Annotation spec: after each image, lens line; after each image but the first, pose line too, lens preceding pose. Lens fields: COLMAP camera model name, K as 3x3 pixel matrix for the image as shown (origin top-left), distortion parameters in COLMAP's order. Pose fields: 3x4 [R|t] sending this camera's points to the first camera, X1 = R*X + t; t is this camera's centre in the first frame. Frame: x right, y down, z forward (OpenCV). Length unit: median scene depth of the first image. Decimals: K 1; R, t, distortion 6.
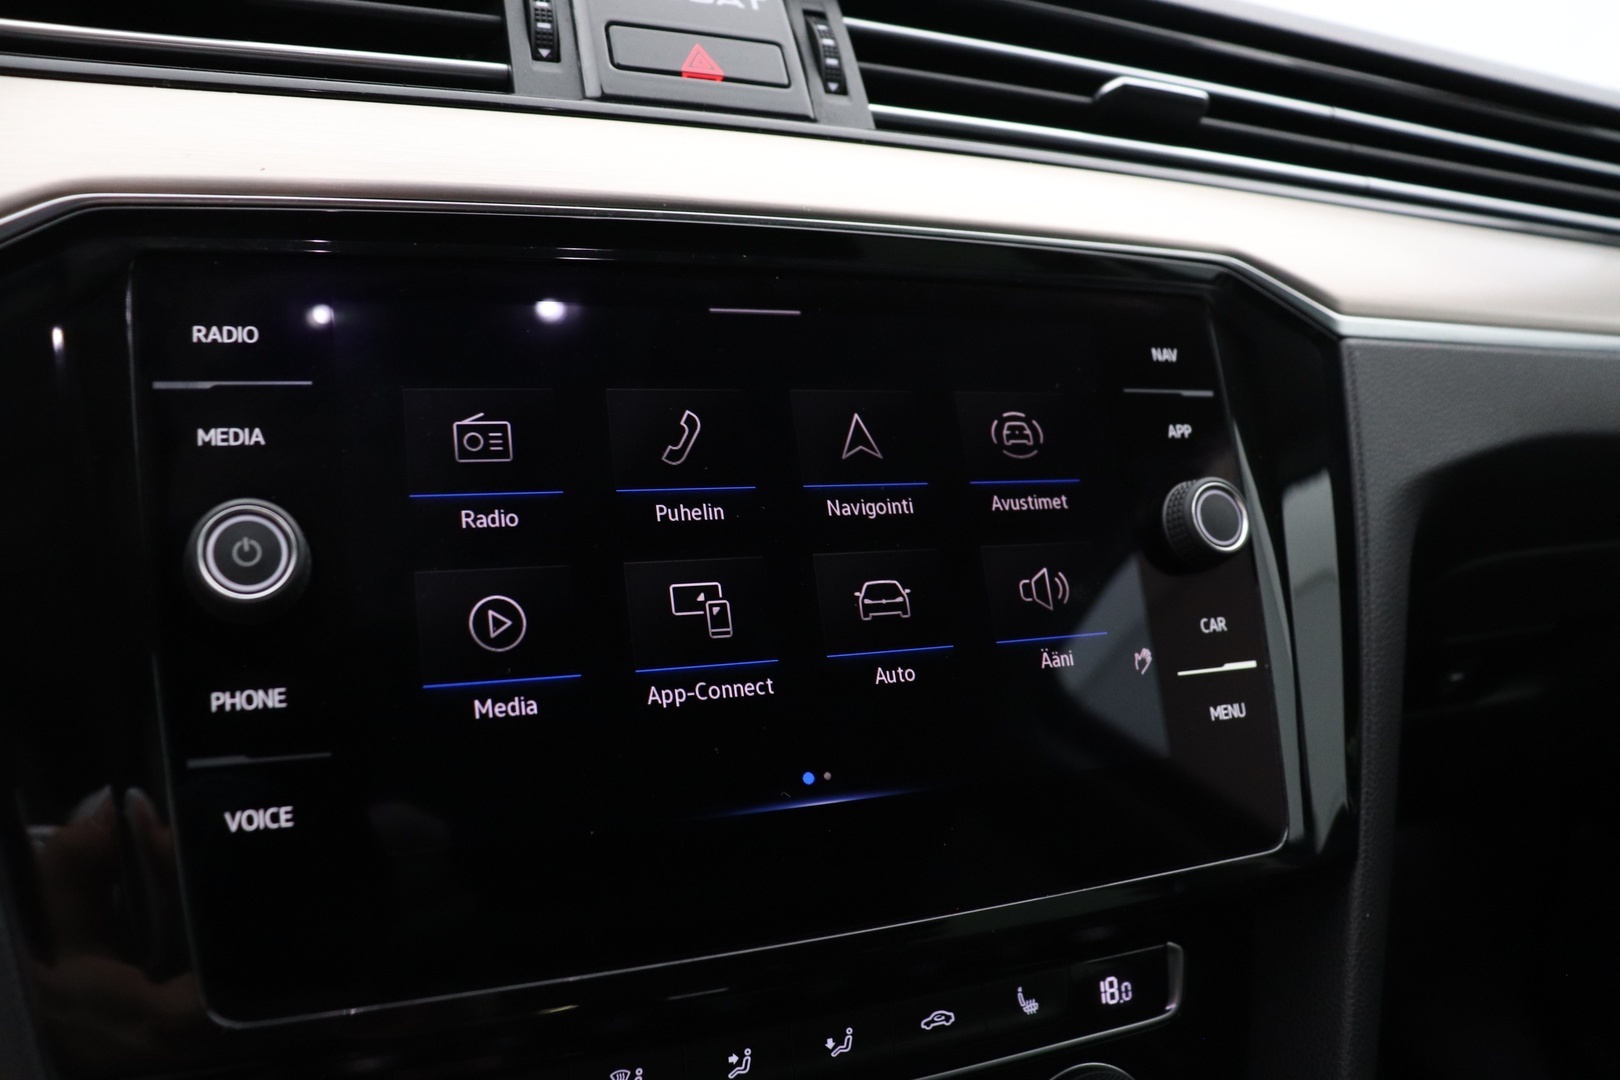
lens RADIAL K [[1310.7, 0, 808.0], [0, 1310.7, 562.7], [0, 0, 1]] dist [-0.139562, 0.063656]
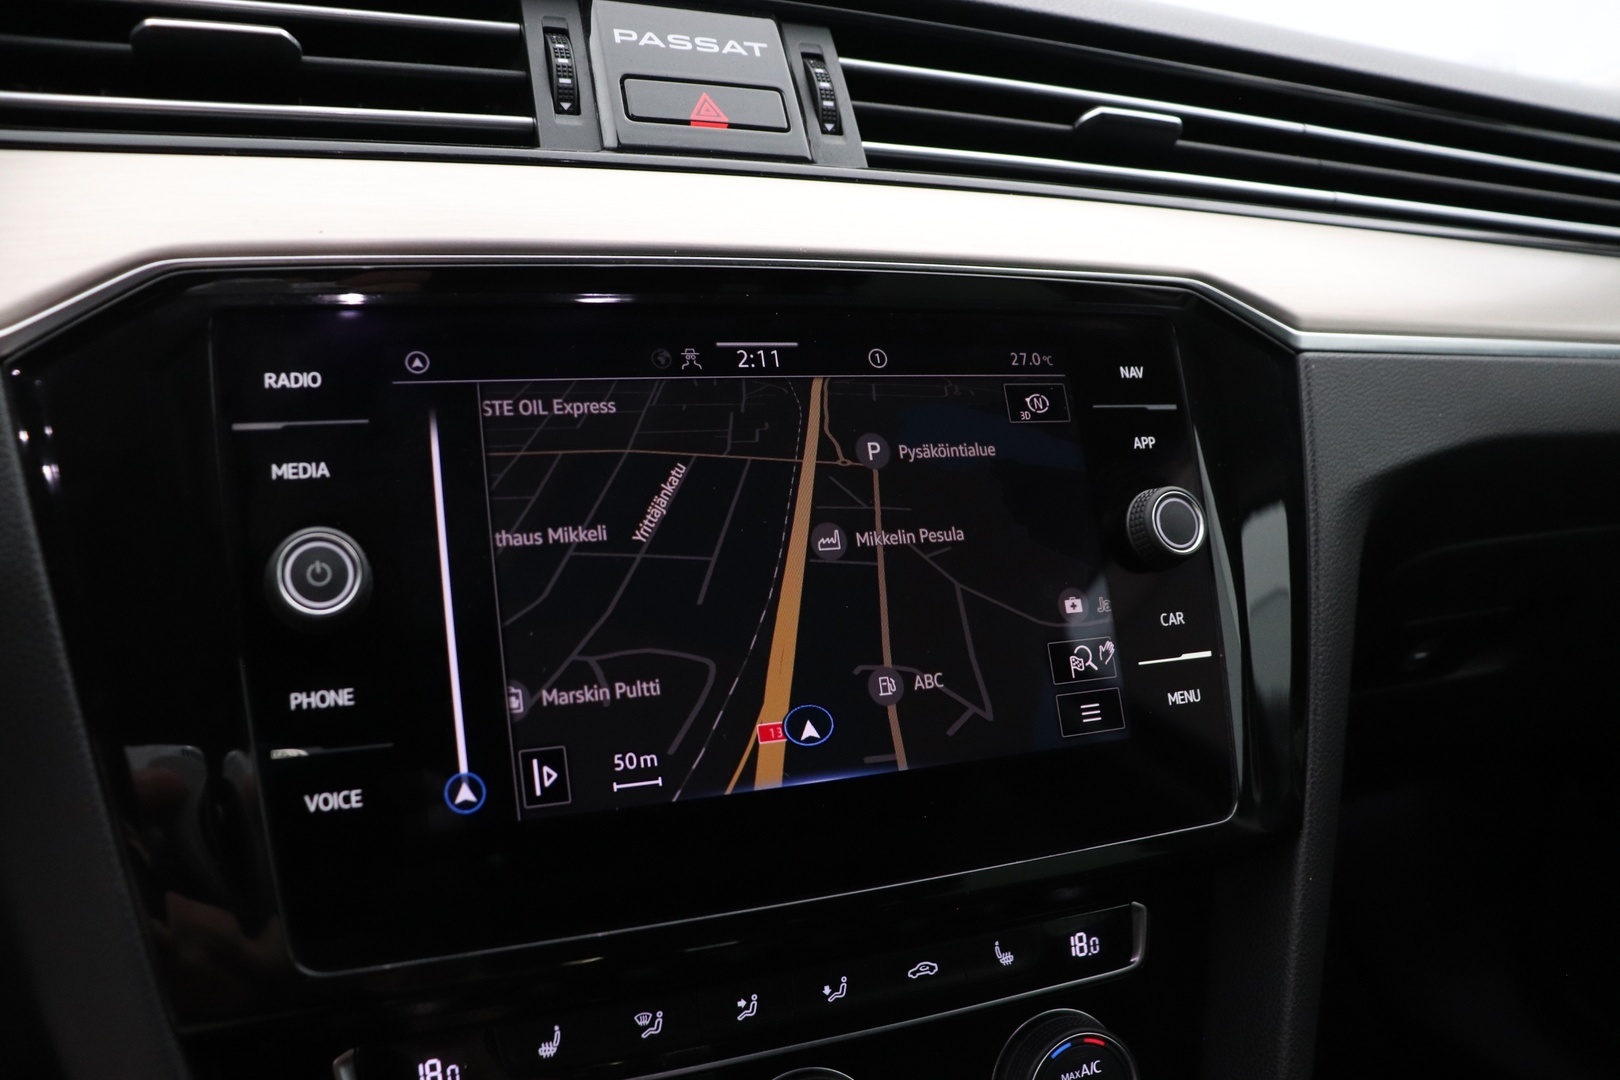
lens RADIAL K [[1310.7, 0, 807.7], [0, 1310.7, 572.8], [0, 0, 1]] dist [-0.139562, 0.063656]
pose [[0.999841, -0.004471, -0.017241, 0.019842], [0.005182, 0.999128, 0.041437, -0.040188], [0.017041, -0.041520, 0.998992, -0.119500]]
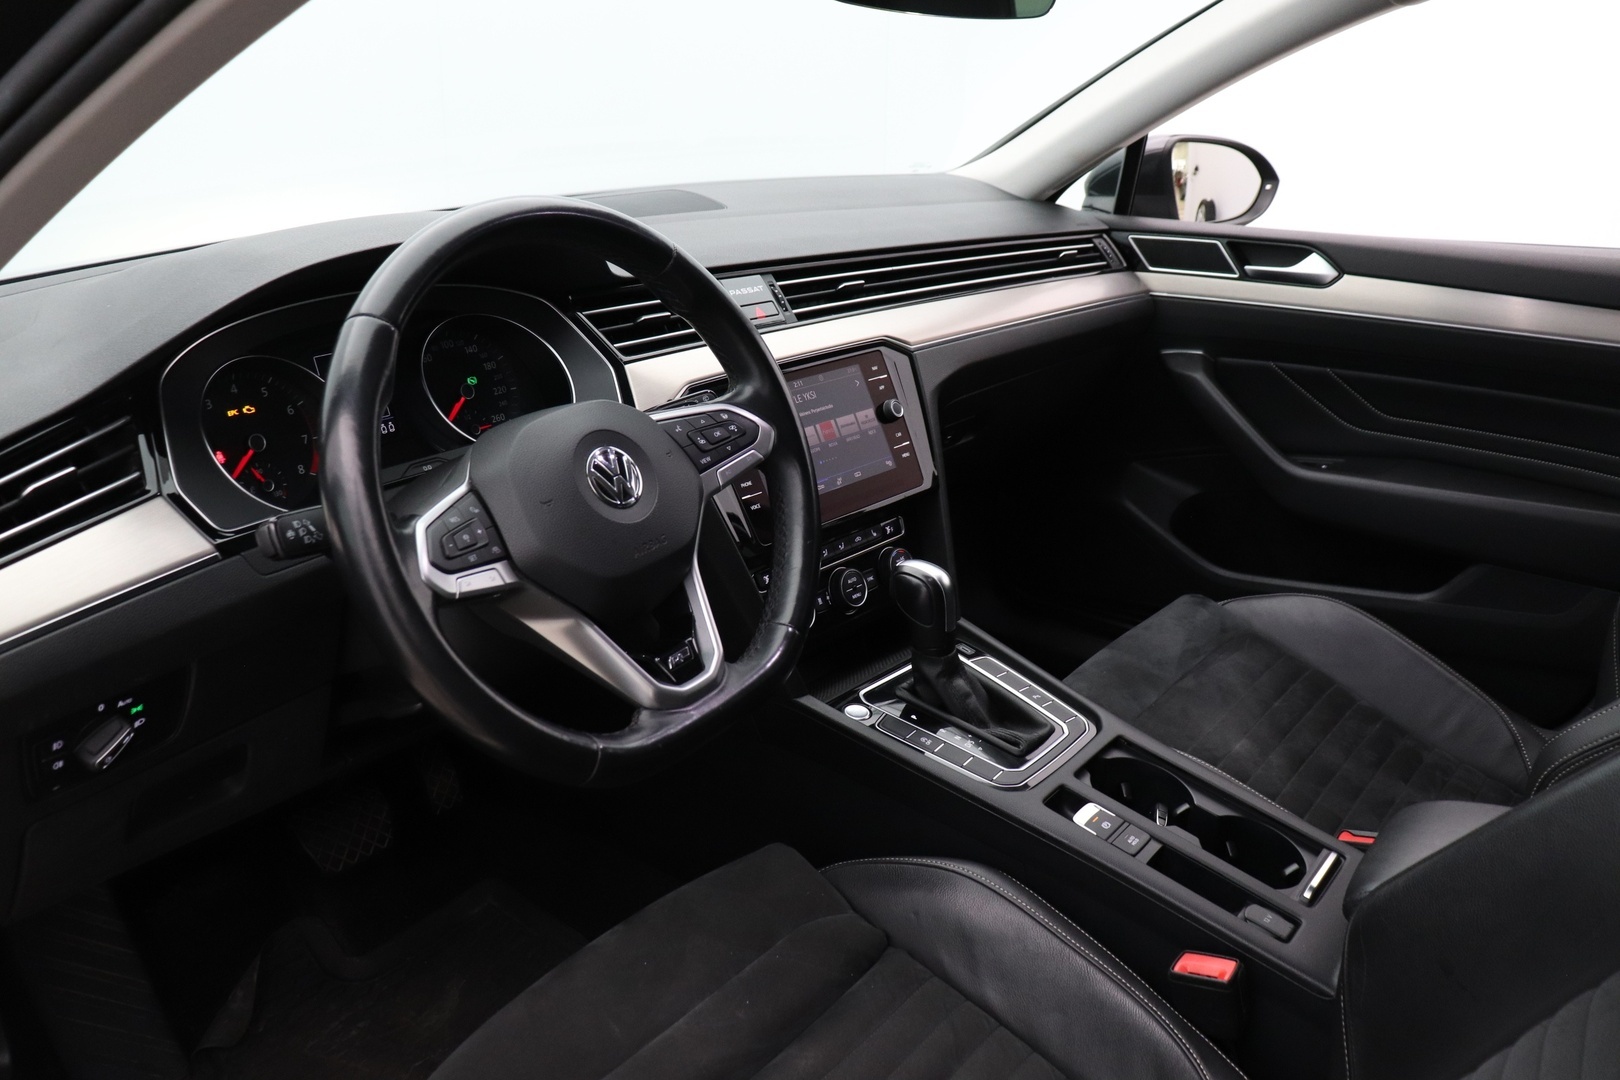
lens RADIAL K [[1310.7, 0, 815.2], [0, 1310.7, 541.0], [0, 0, 1]] dist [-0.139562, 0.063656]
pose [[0.903525, -0.199730, 0.379145, -1.583371], [0.153008, 0.976785, 0.149934, -0.288441], [-0.400290, -0.077457, 0.913109, -2.736693]]
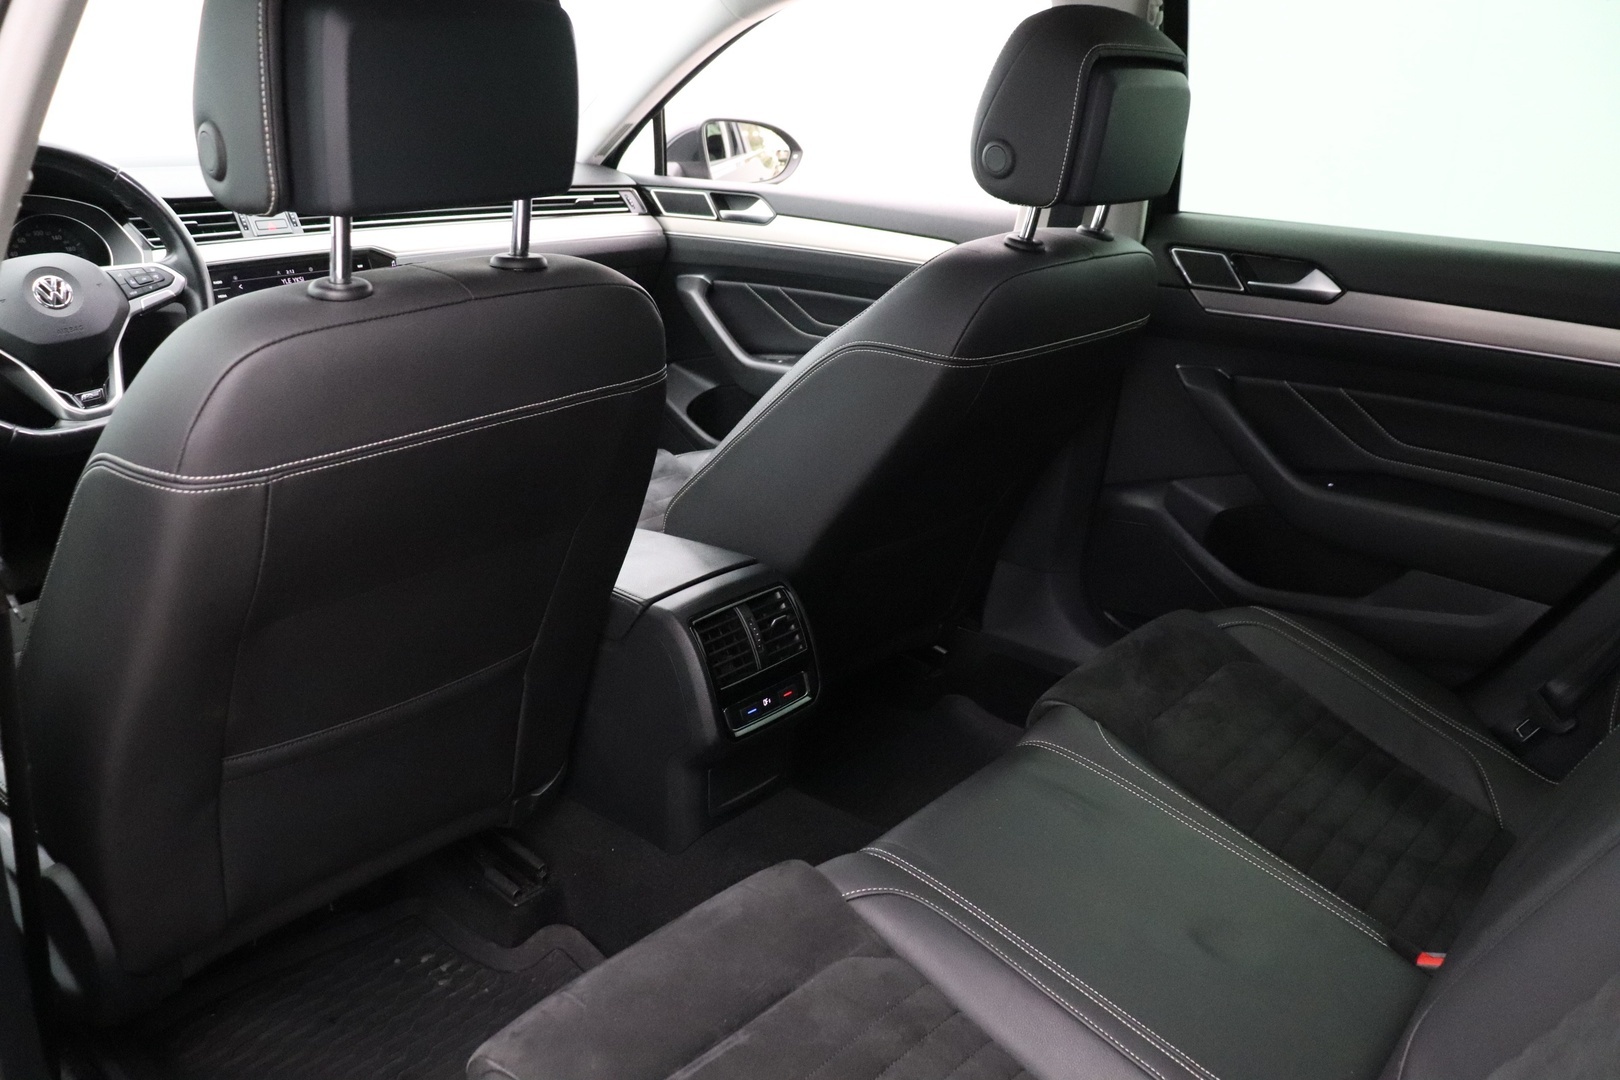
lens RADIAL K [[1310.7, 0, 803.5], [0, 1310.7, 546.2], [0, 0, 1]] dist [-0.139562, 0.063656]
pose [[0.918690, -0.169935, 0.356555, -0.176360], [0.124329, 0.981244, 0.147320, 0.506854], [-0.374902, -0.091011, 0.922586, -5.555030]]
